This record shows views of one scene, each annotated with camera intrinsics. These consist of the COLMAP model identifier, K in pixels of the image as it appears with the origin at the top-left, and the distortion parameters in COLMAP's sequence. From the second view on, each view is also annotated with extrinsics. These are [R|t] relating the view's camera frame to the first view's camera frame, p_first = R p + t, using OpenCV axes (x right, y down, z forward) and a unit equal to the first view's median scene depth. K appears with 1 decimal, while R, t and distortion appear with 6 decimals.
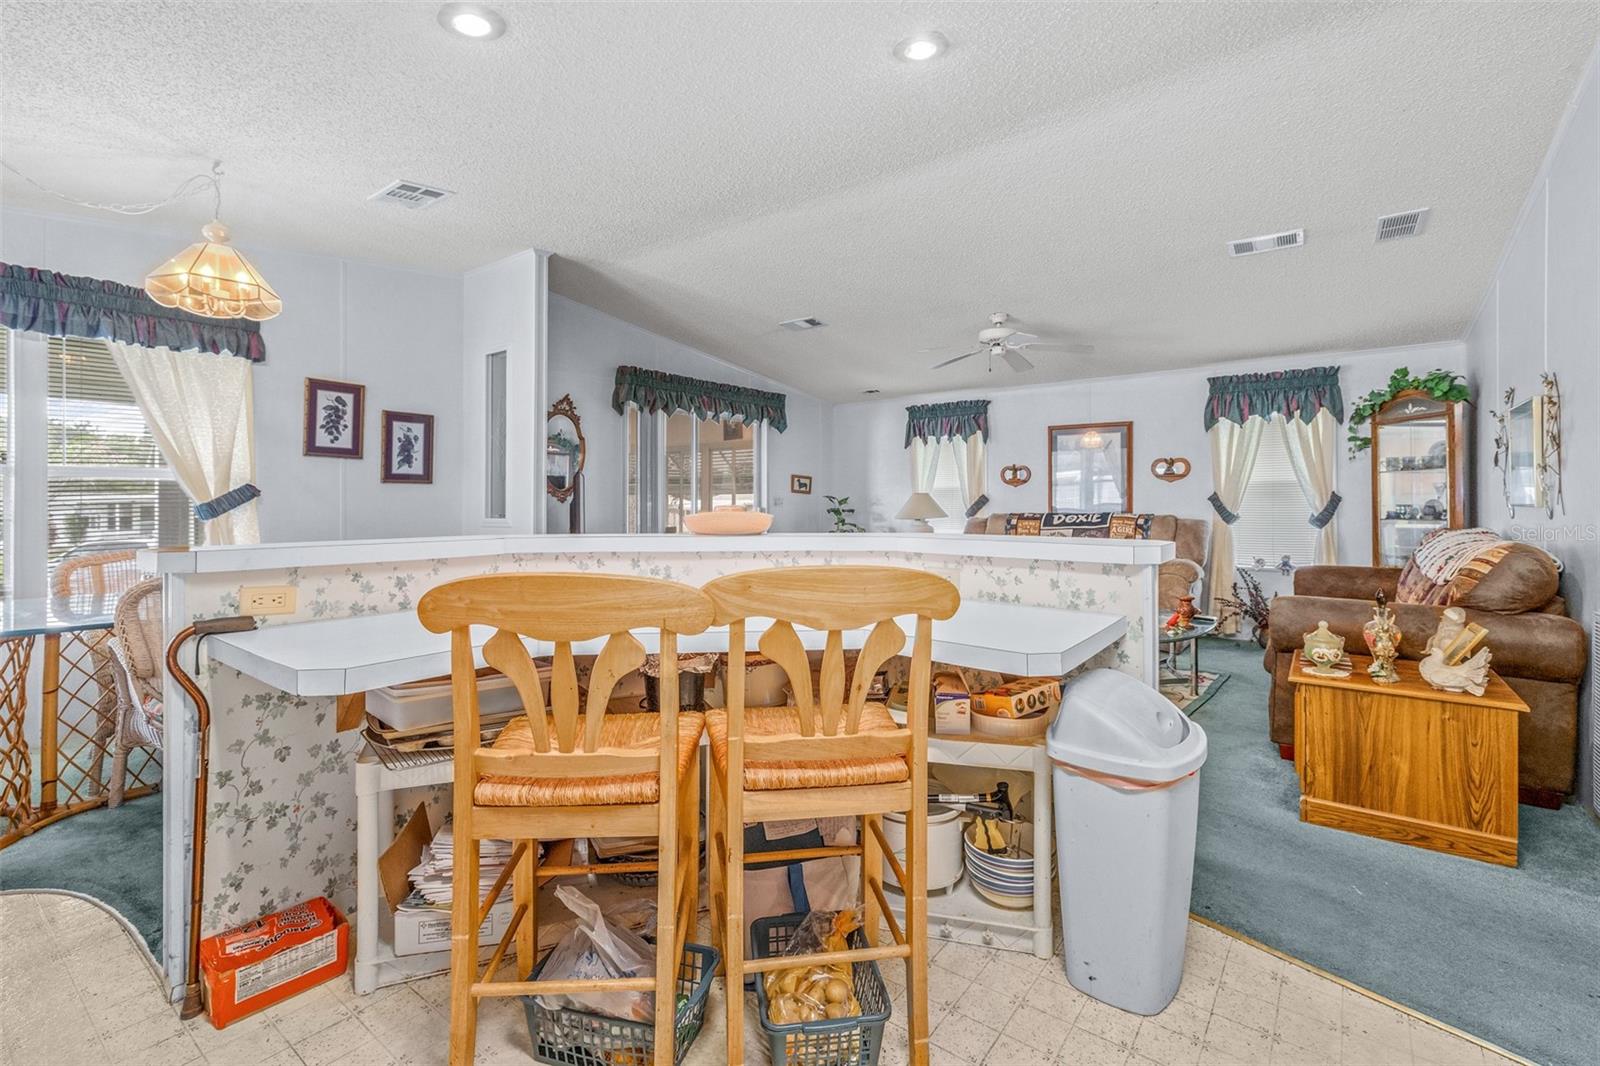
lens RADIAL K [[705.6, 0, 803.6], [0, 705.6, 521.8], [0, 0, 1]] dist [0.003518, 0.000044]
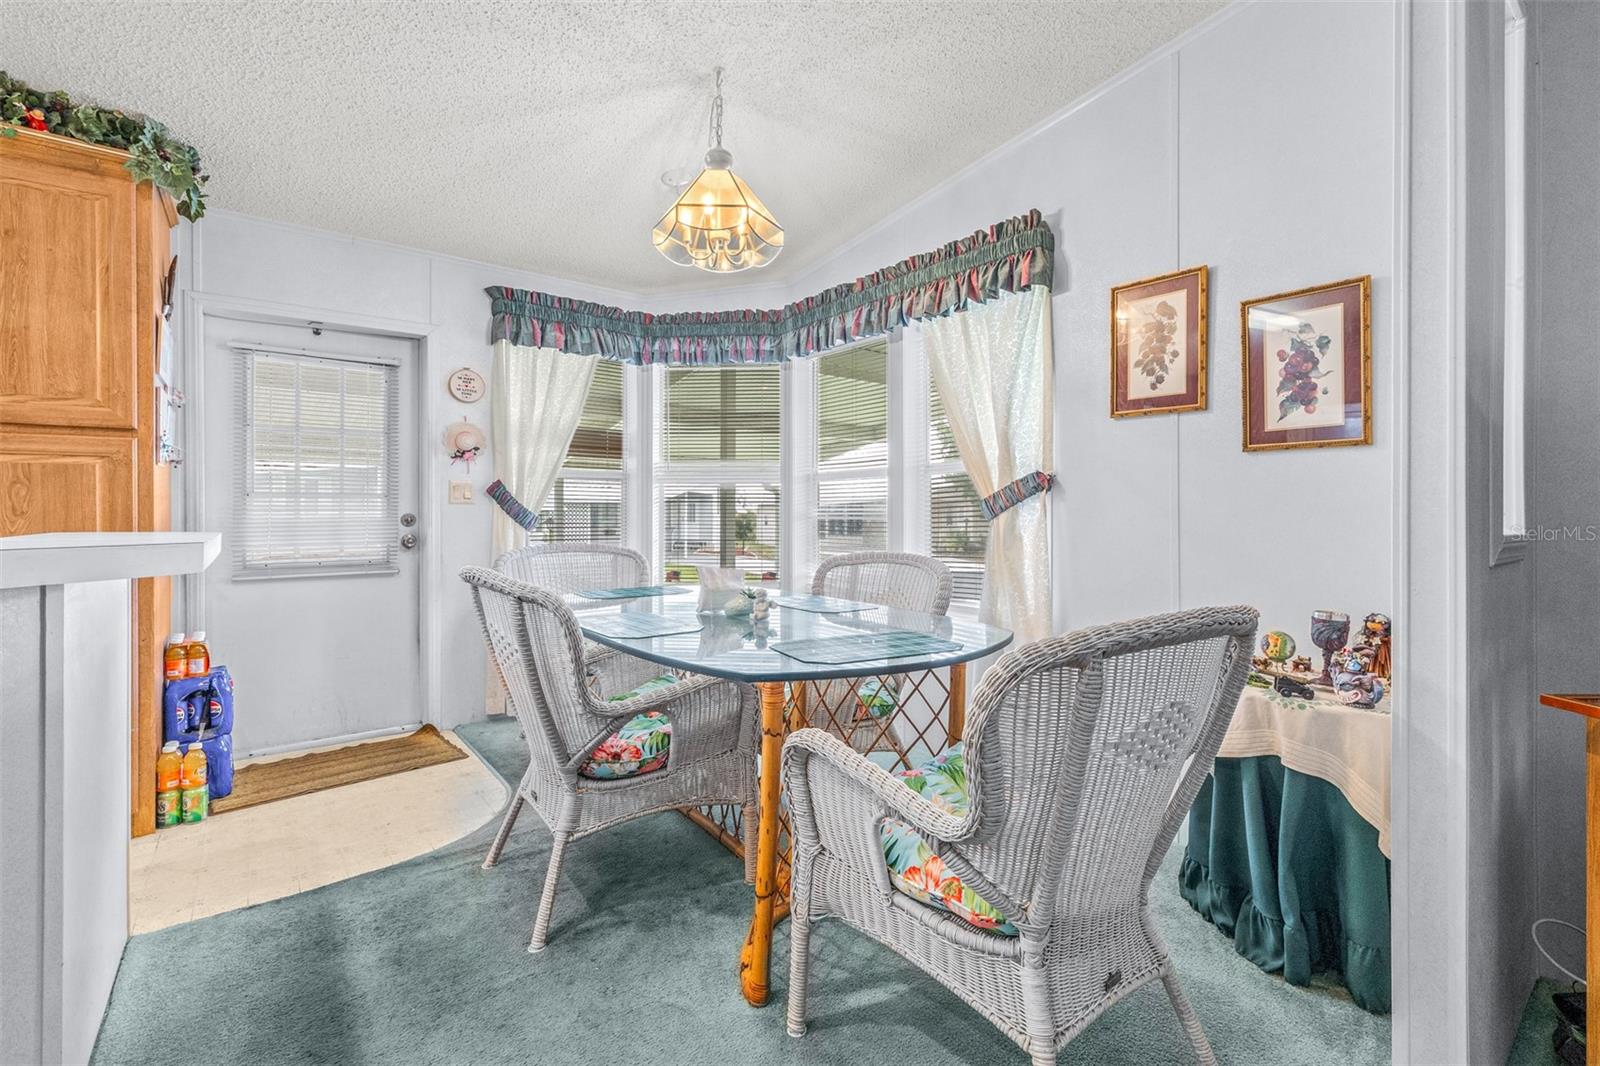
lens RADIAL K [[707.4, 0, 803.2], [0, 707.4, 512.1], [0, 0, 1]] dist [-0.000376, -0.000342]
pose [[-0.264253, -0.002465, -0.964450, -0.036911], [-0.026610, 0.999635, 0.004736, -0.006426], [0.964086, 0.026915, -0.264222, 0.679143]]
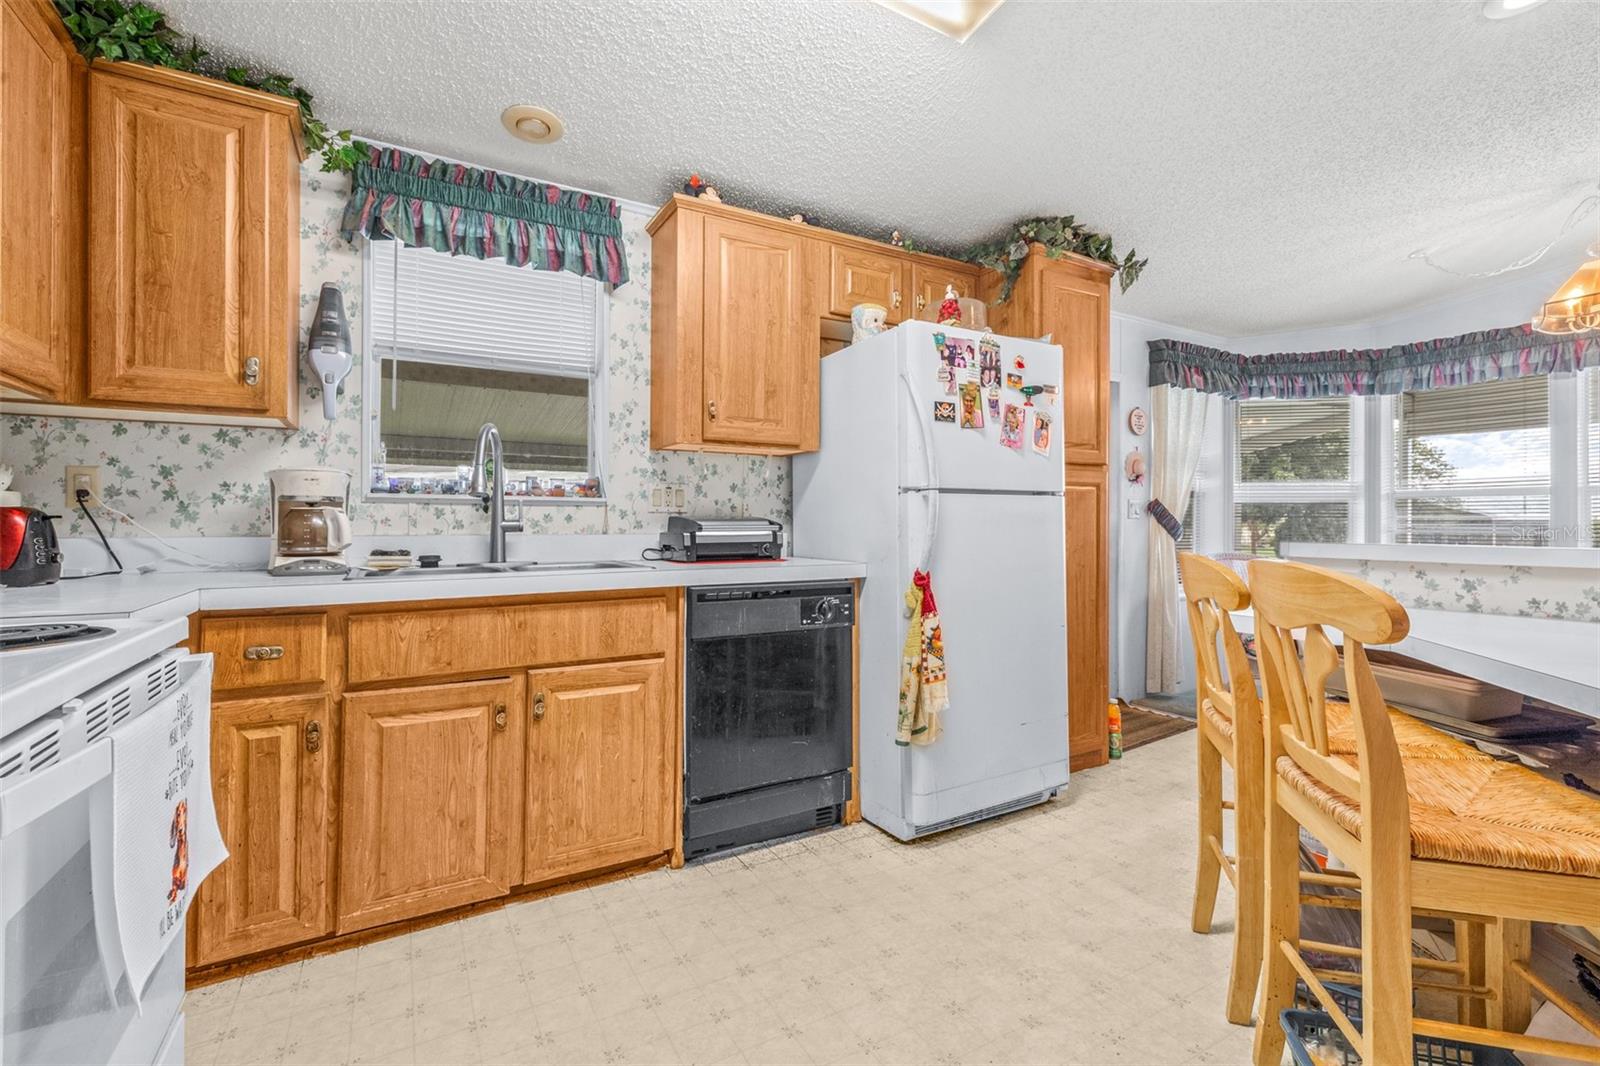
lens RADIAL K [[705.3, 0, 802.2], [0, 705.3, 512.7], [0, 0, 1]] dist [0.003017, 0.000159]
pose [[-0.392808, -0.015552, -0.919489, 0.292414], [-0.029123, 0.999566, -0.004465, 0.005343], [0.919159, 0.025025, -0.393091, 0.174983]]
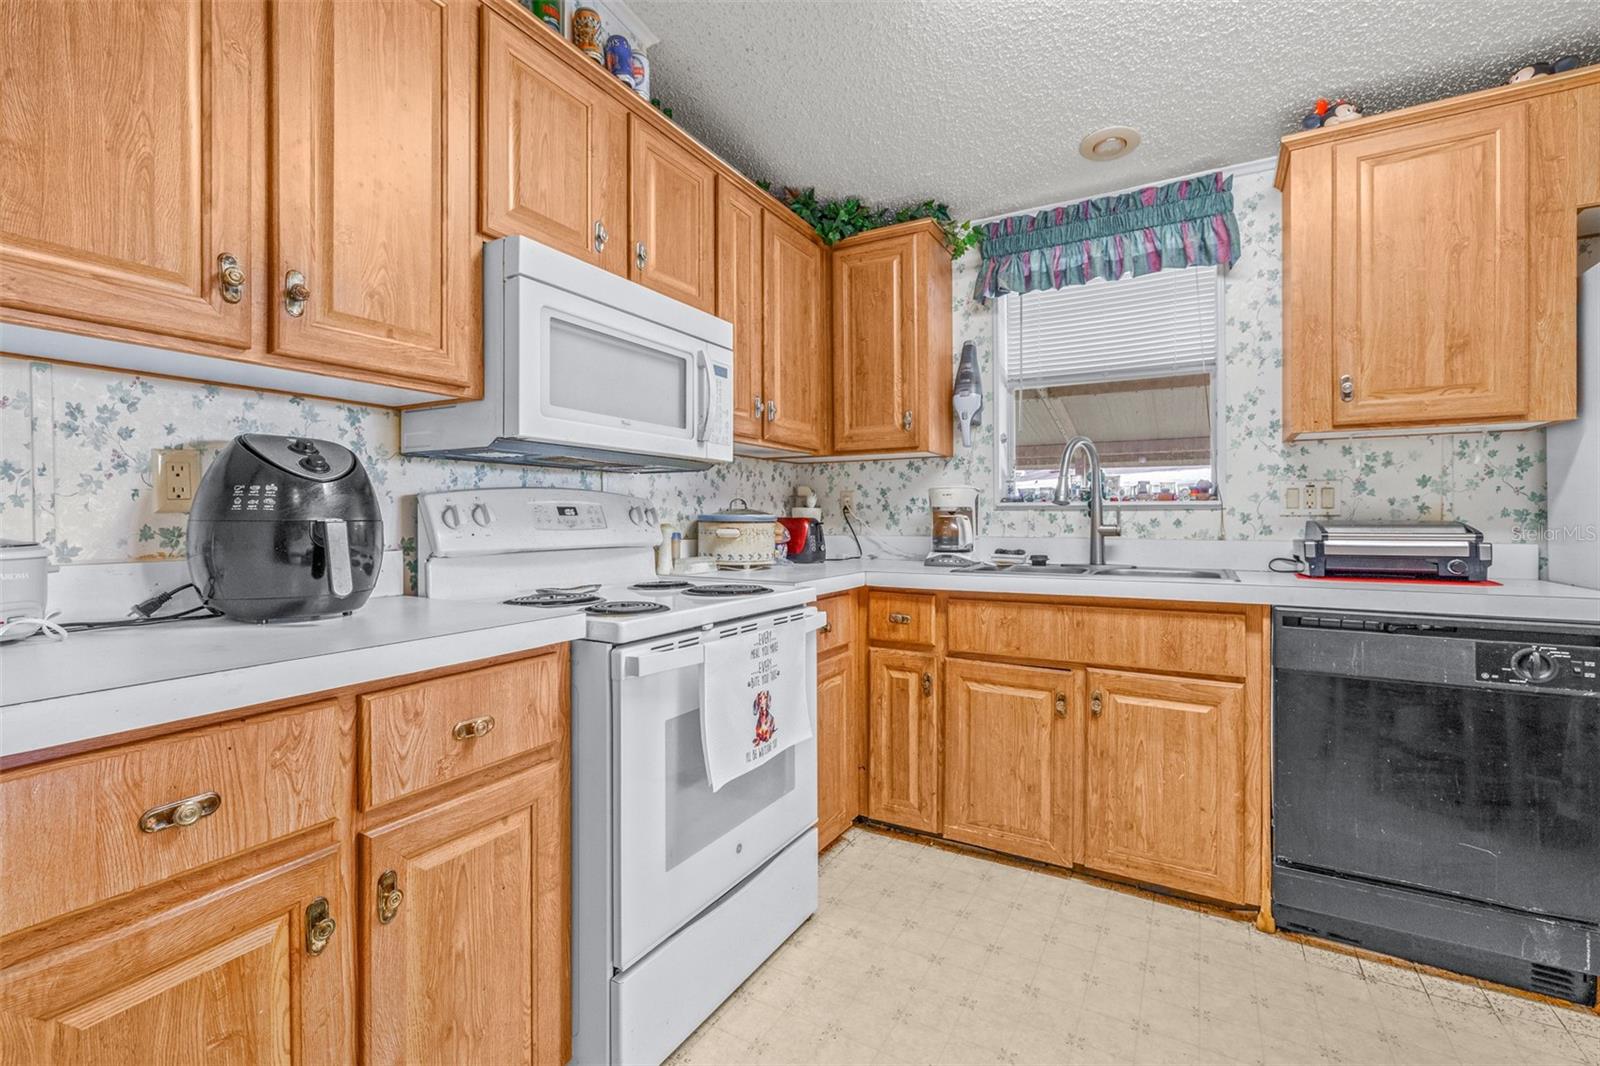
lens RADIAL K [[699.7, 0, 798.5], [0, 699.7, 514.0], [0, 0, 1]] dist [0.003282, -0.000421]
pose [[-0.992422, -0.001983, -0.122858, 0.216043], [-0.004890, 0.999715, 0.023363, -0.003687], [0.122777, 0.023786, -0.992149, 0.266098]]
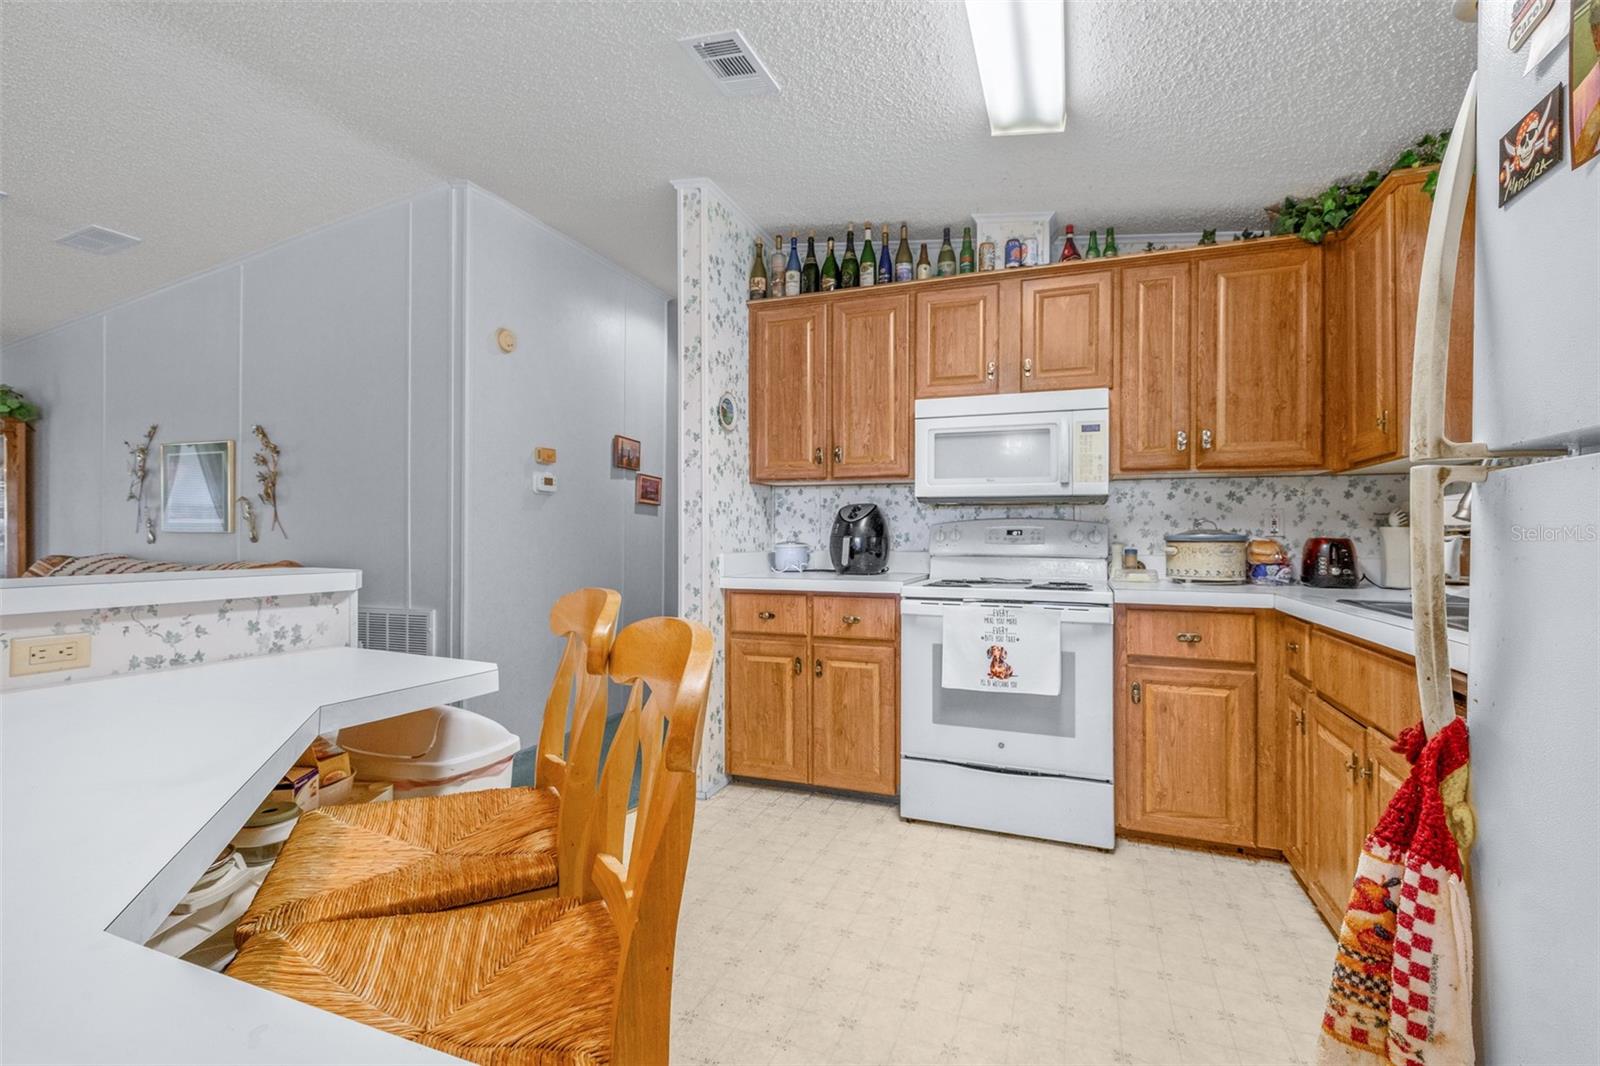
lens RADIAL K [[712.0, 0, 799.6], [0, 712.0, 526.6], [0, 0, 1]] dist [0.001730, 0.000062]
pose [[-0.271144, 0.007710, 0.962508, -0.228290], [0.023030, 0.999734, -0.001521, -0.004400], [-0.962263, 0.021755, -0.271249, 0.228591]]
